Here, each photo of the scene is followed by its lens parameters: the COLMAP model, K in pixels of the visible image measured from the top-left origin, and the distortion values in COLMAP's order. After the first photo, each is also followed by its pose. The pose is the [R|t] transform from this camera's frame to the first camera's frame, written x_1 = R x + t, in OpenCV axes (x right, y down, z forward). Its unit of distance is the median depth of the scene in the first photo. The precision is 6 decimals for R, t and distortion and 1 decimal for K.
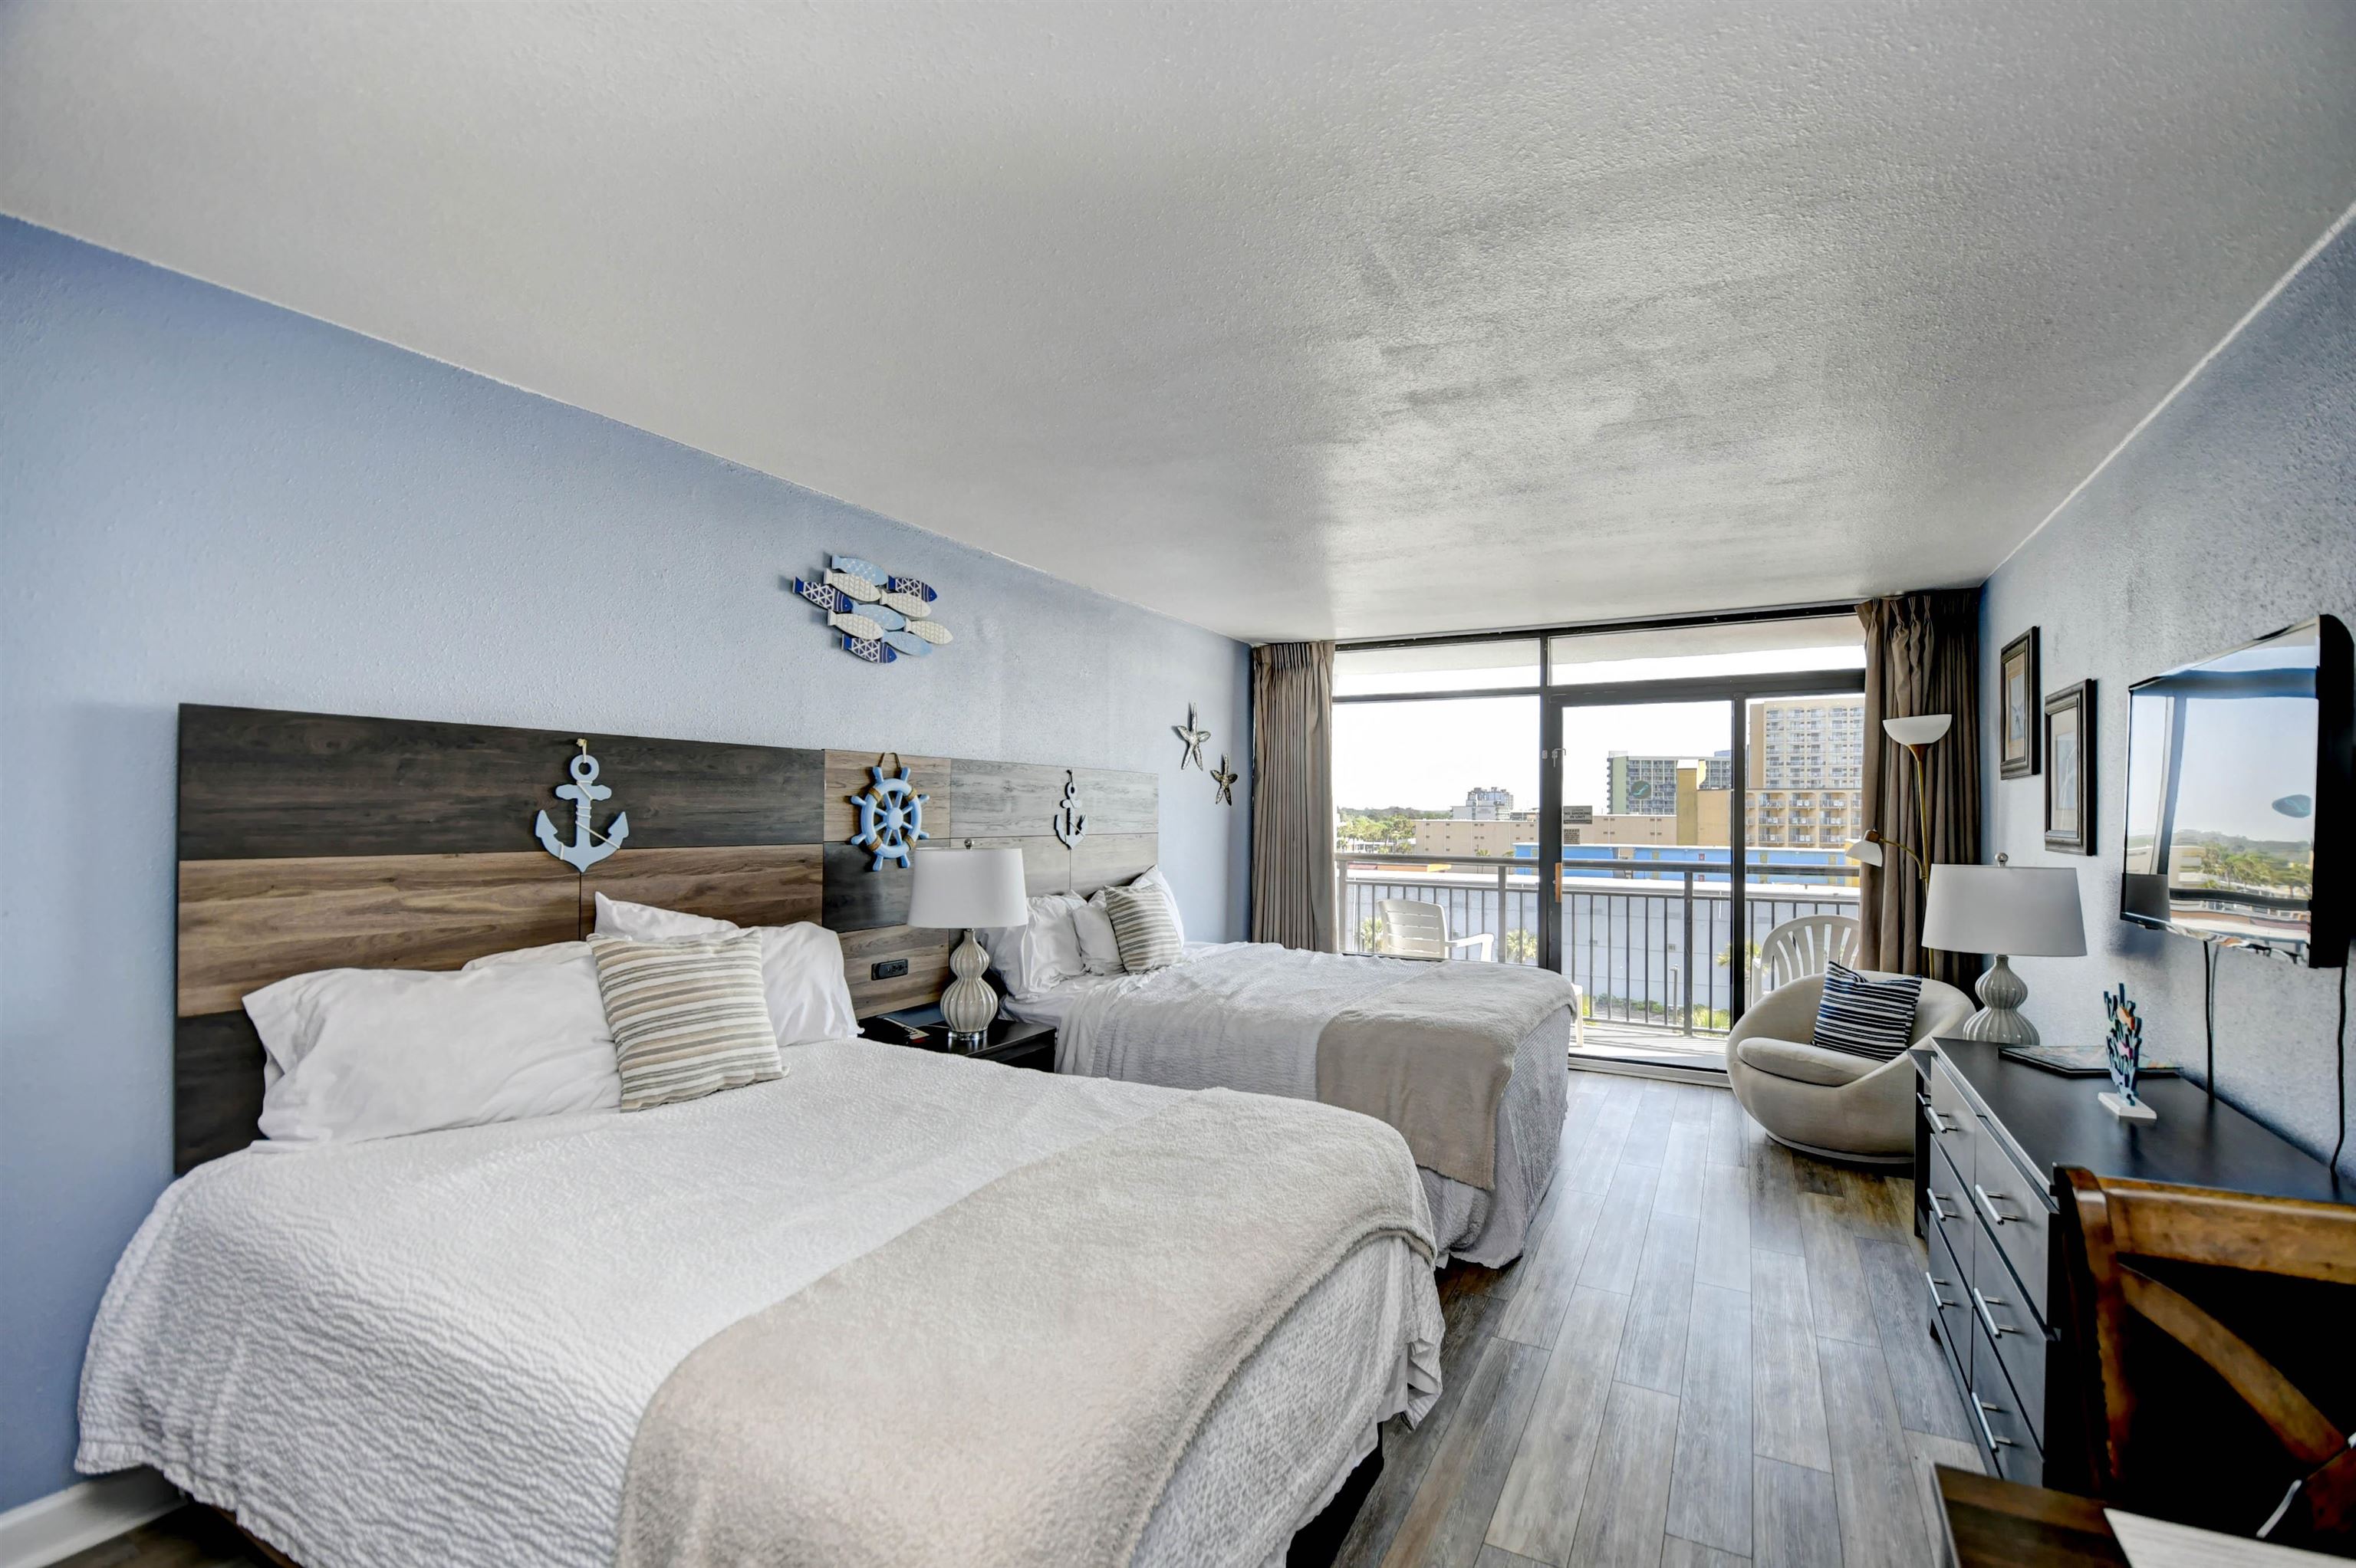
lens RADIAL K [[1032.0, 0, 1187.7], [0, 1032.0, 800.2], [0, 0, 1]] dist [0.003084, -0.015251]
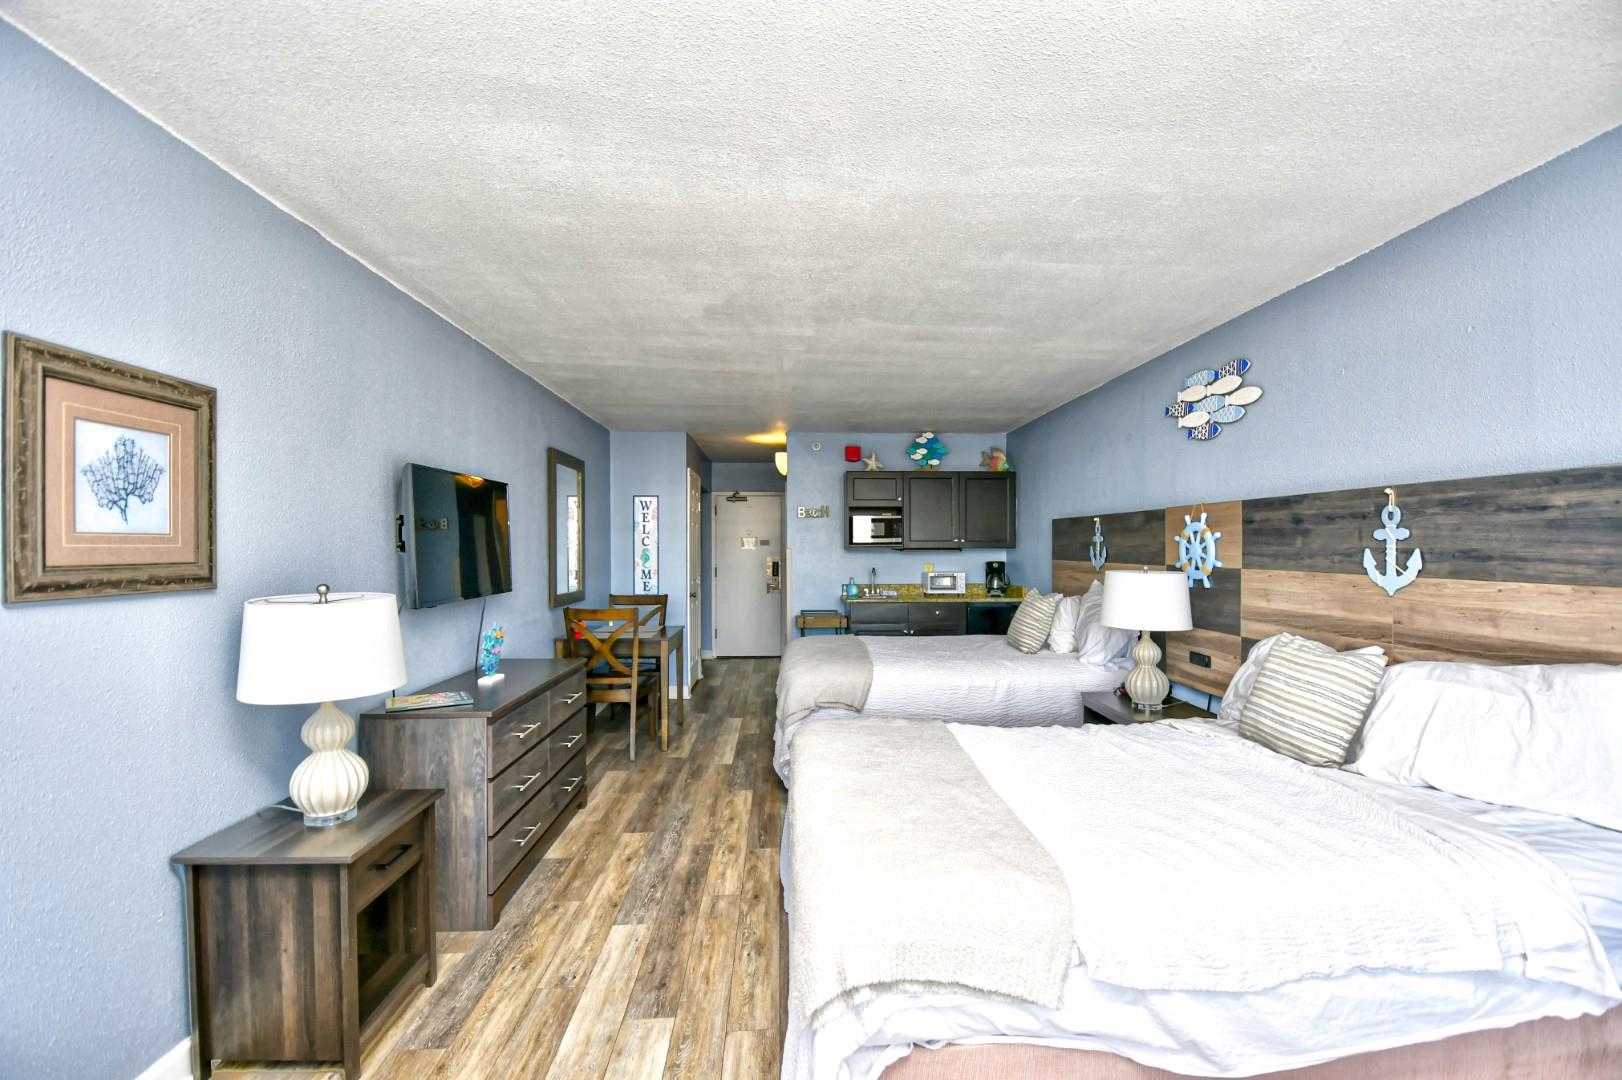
lens RADIAL K [[710.6, 0, 817.7], [0, 710.6, 551.1], [0, 0, 1]] dist [0.003084, -0.015251]
pose [[-0.855009, 0.000826, -0.518612, 0.681880], [0.004876, 0.999967, -0.006447, 0.022946], [0.518590, -0.008041, -0.854985, 1.631489]]
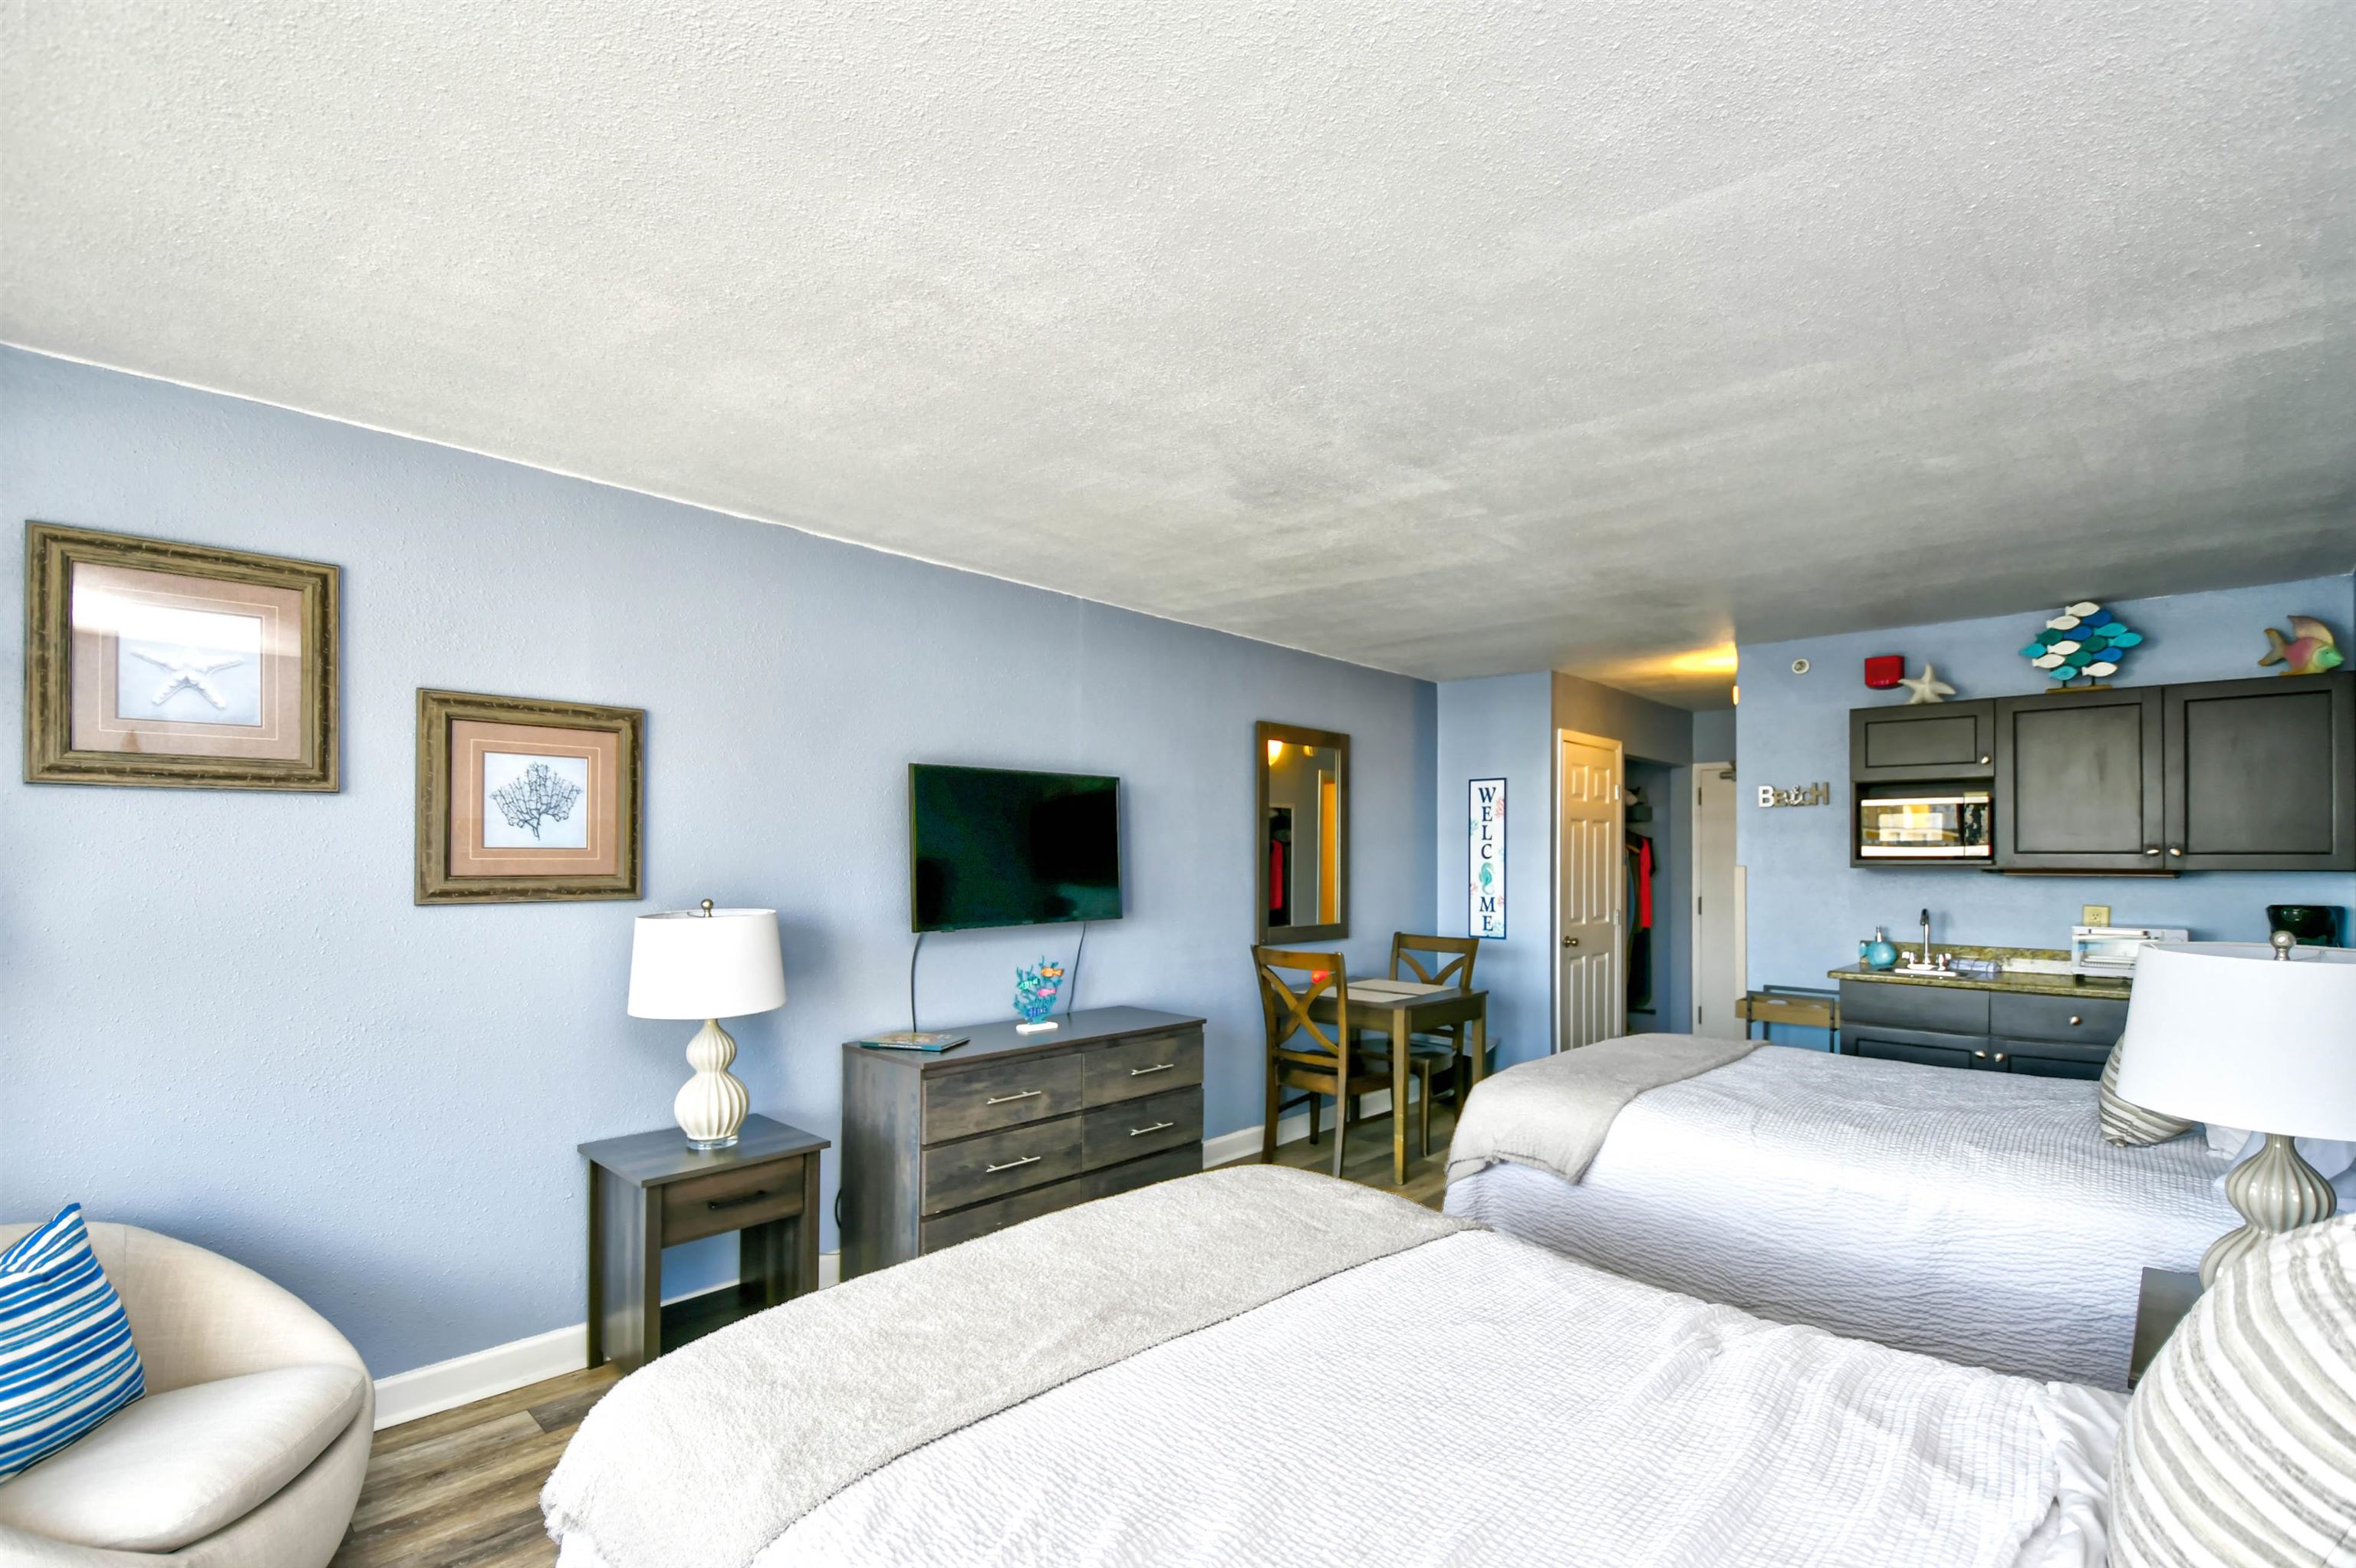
lens RADIAL K [[1055.5, 0, 1144.9], [0, 1055.5, 843.0], [0, 0, 1]] dist [0.019951, -0.025360]
pose [[-0.959892, -0.005592, 0.280316, 0.152090], [-0.012118, 0.999694, -0.021552, 0.013550], [-0.280110, -0.024084, -0.959666, 1.635570]]
